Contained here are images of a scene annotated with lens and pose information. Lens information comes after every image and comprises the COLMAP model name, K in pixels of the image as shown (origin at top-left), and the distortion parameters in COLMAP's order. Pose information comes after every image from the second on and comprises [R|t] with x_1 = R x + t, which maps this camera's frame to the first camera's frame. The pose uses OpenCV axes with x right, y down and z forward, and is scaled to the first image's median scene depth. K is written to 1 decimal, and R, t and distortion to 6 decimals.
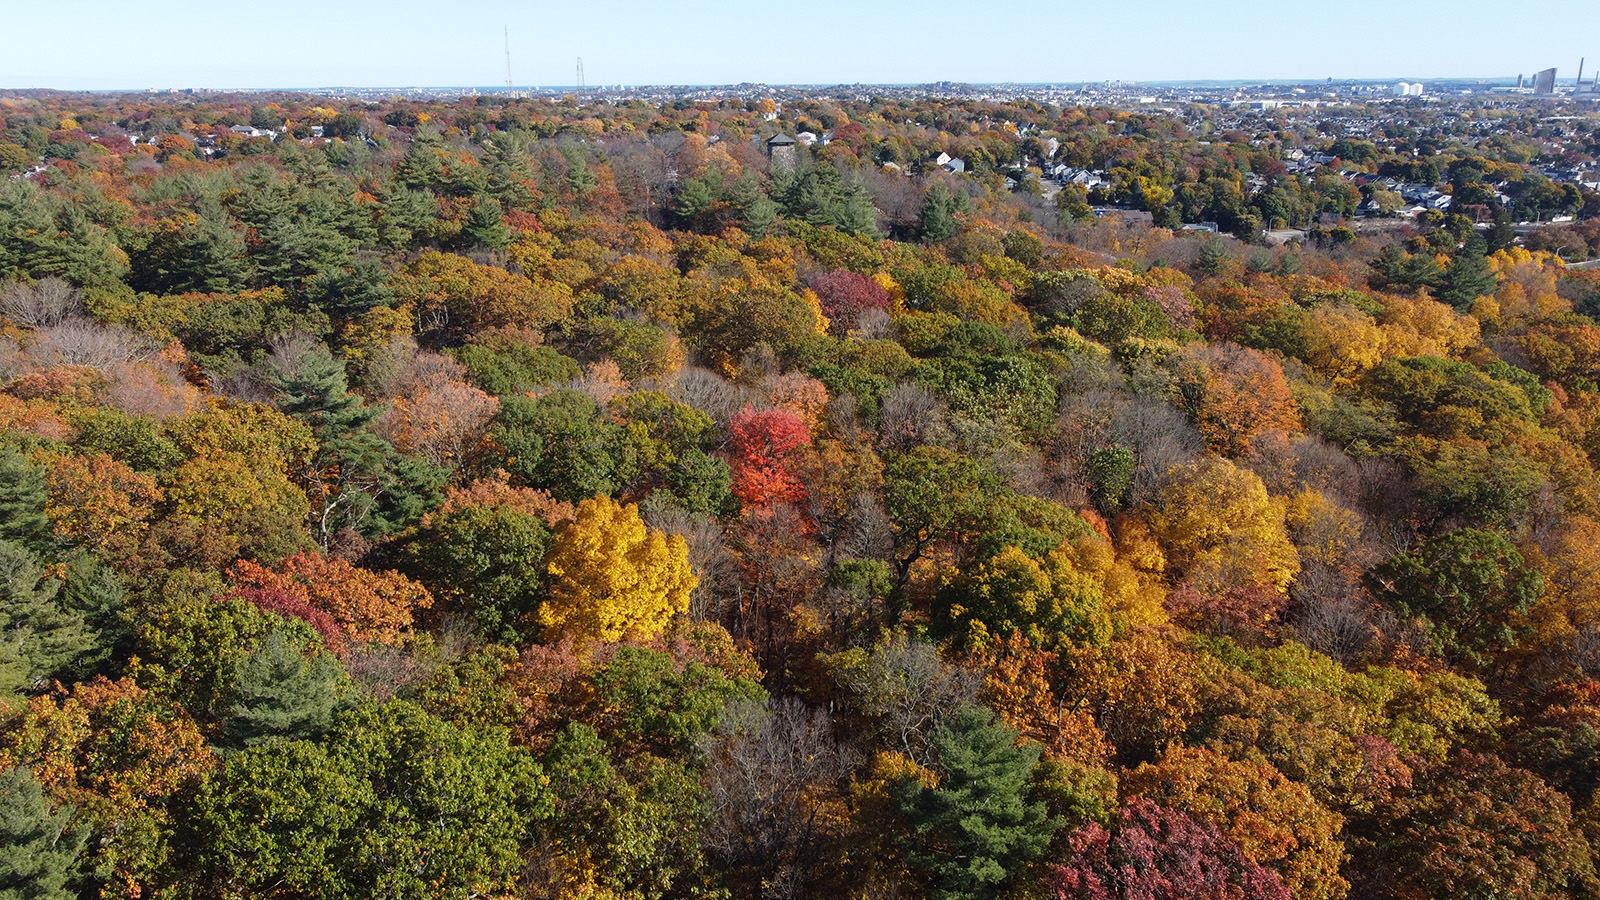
lens RADIAL K [[1206.6, 0, 800.6], [0, 1206.6, 460.8], [0, 0, 1]] dist [-0.006964, 0.001887]
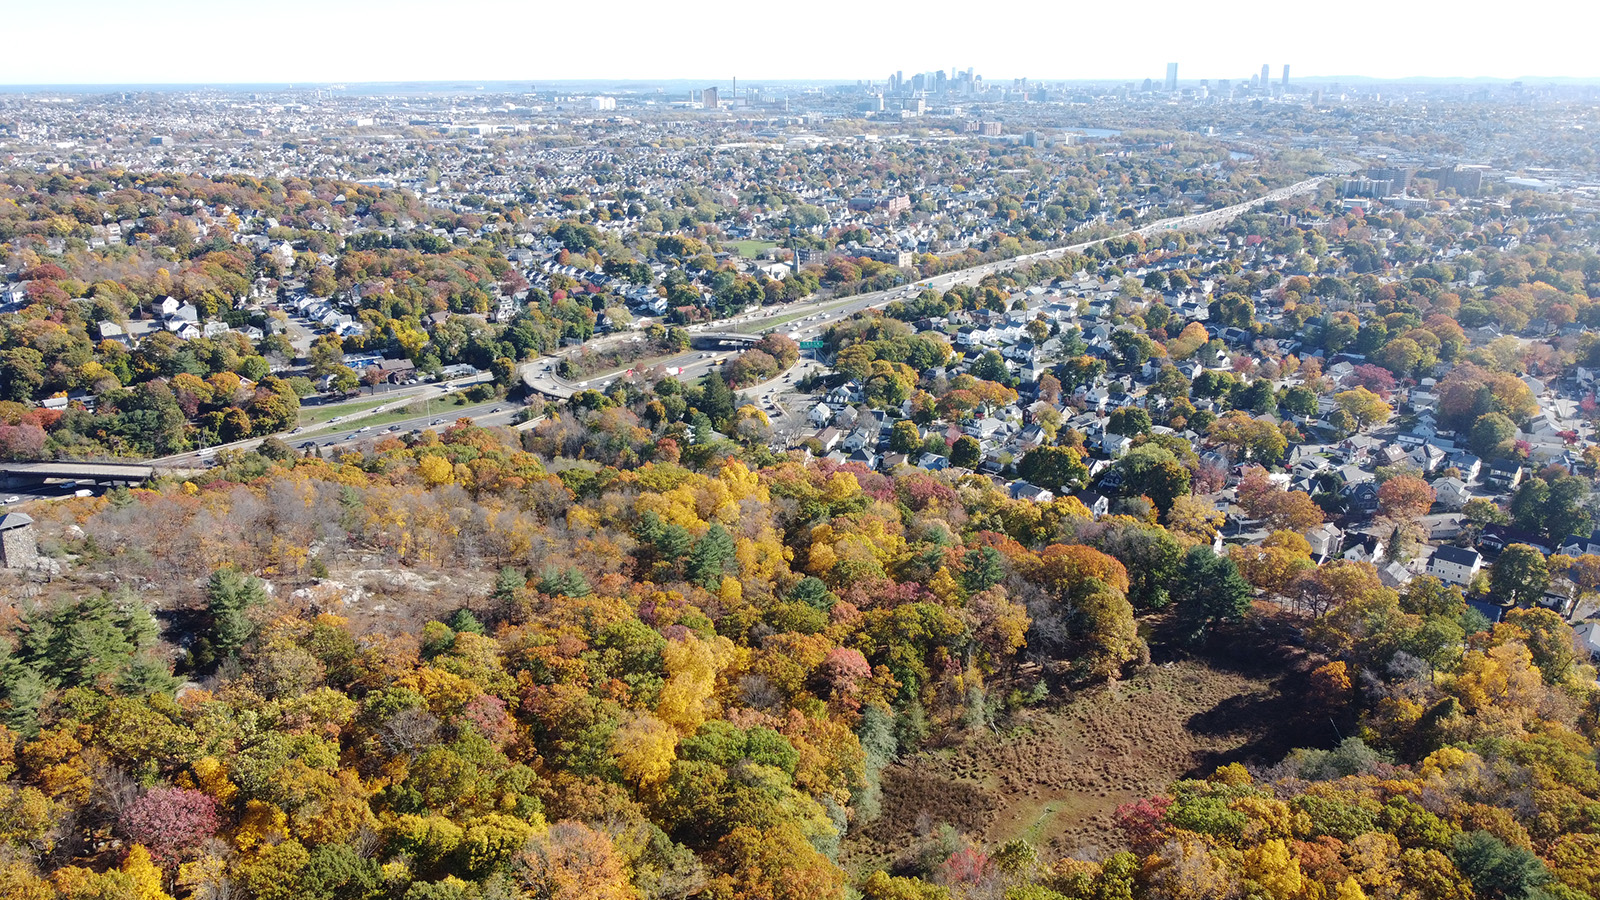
lens RADIAL K [[1206.6, 0, 799.3], [0, 1206.6, 444.3], [0, 0, 1]] dist [-0.006964, 0.001887]
pose [[0.821332, -0.165666, 0.545865, -0.031837], [0.161961, 0.985245, 0.055320, -0.614158], [-0.546975, 0.042972, 0.836045, -0.121207]]
